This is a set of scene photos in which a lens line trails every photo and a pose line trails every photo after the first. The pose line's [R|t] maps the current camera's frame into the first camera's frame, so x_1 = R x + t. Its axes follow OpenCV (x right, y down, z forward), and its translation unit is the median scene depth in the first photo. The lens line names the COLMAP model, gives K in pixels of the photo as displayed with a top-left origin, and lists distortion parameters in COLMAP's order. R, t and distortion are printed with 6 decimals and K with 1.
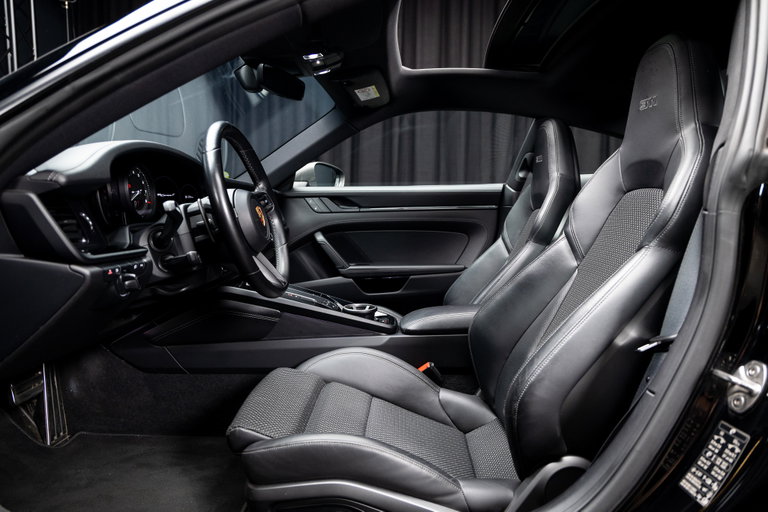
lens RADIAL K [[507.2, 0, 384.0], [0, 507.2, 256.0], [0, 0, 1]] dist [-0.005359, -0.000055]
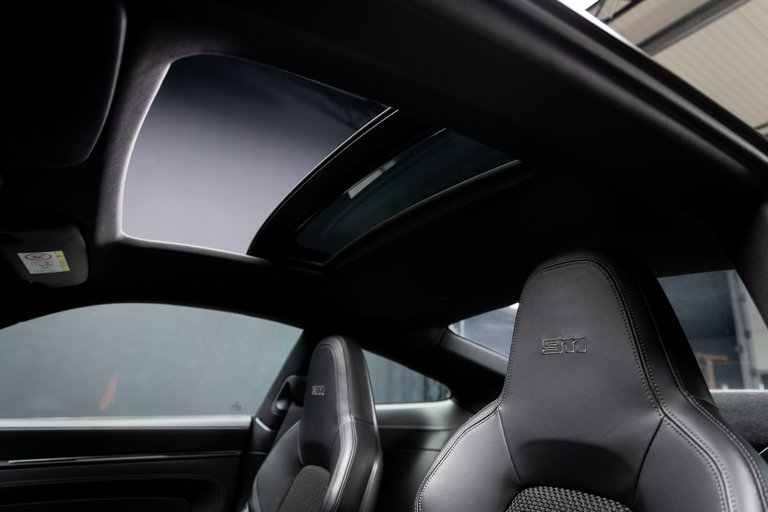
lens RADIAL K [[507.2, 0, 384.0], [0, 507.2, 256.0], [0, 0, 1]] dist [-0.005359, -0.000055]
pose [[0.844369, 0.166515, 0.509229, -0.002152], [0.033909, 0.931960, -0.360971, -0.100992], [-0.534688, 0.322060, 0.781272, 0.322527]]
